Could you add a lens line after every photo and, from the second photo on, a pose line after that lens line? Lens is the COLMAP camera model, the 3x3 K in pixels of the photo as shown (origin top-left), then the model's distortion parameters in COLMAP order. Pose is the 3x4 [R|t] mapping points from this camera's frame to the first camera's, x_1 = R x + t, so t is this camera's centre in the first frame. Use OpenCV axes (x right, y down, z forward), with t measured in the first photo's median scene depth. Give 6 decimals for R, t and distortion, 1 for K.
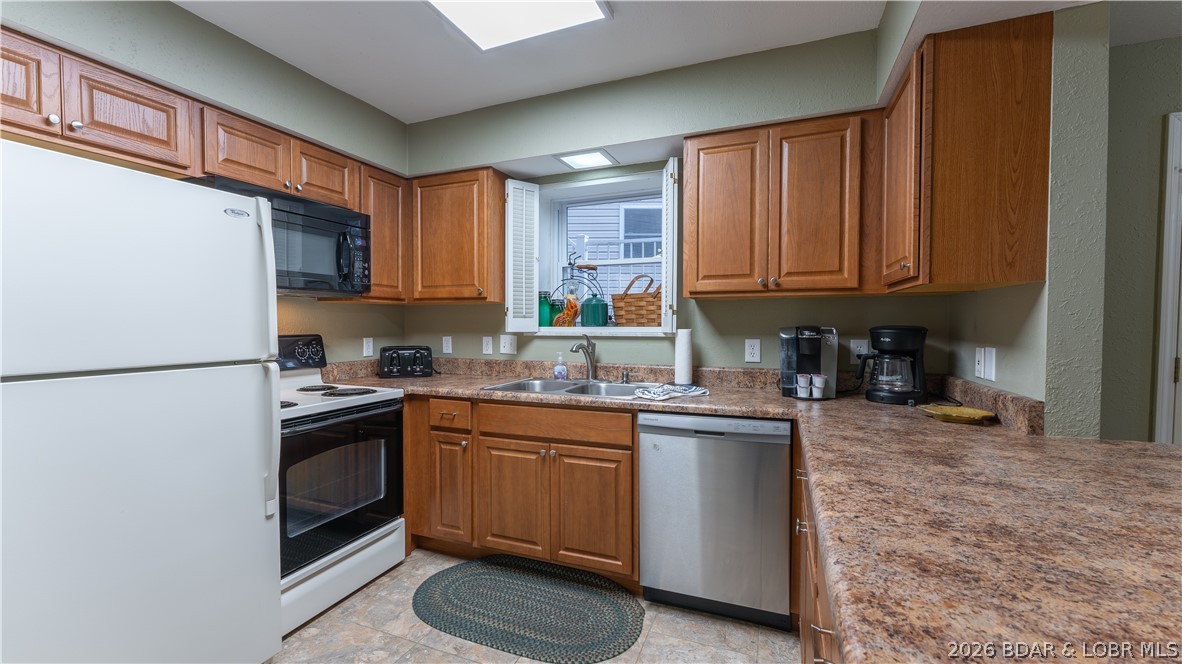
lens RADIAL K [[483.3, 0, 591.0], [0, 483.3, 332.0], [0, 0, 1]] dist [0.010563, 0.000318]
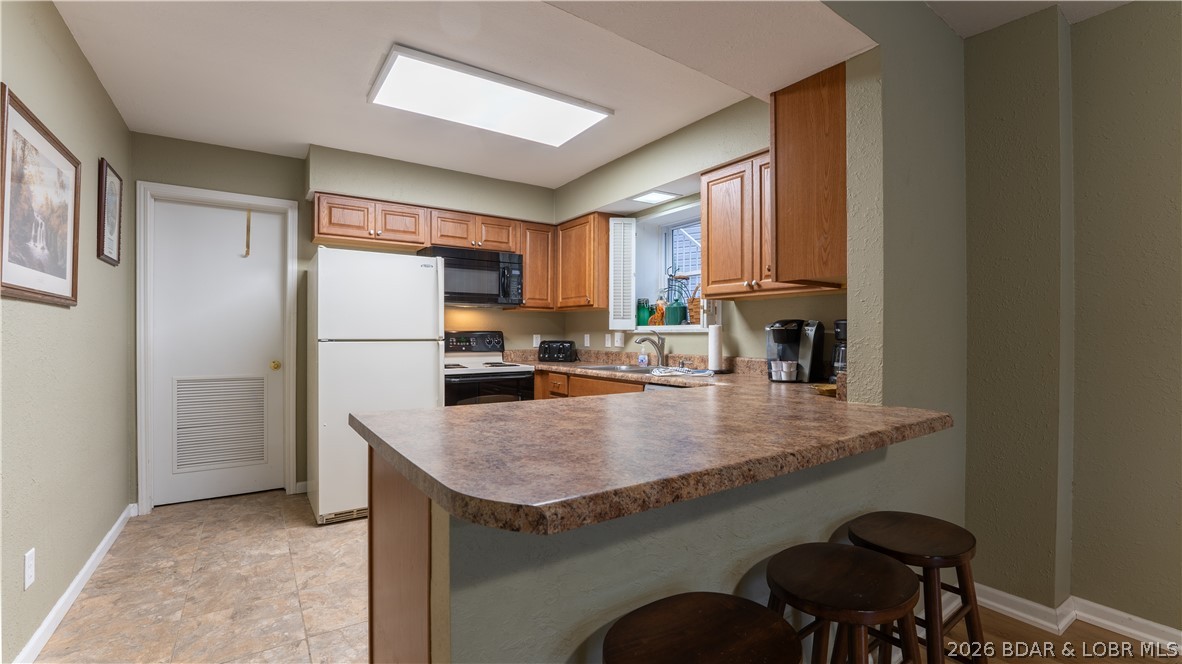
lens RADIAL K [[500.4, 0, 591.0], [0, 500.4, 332.0], [0, 0, 1]] dist [-0.001106, 0.000008]
pose [[0.838092, -0.002151, -0.545524, 0.583594], [-0.011220, 0.999713, -0.021180, 0.039278], [0.545413, 0.023871, 0.837827, -0.218071]]
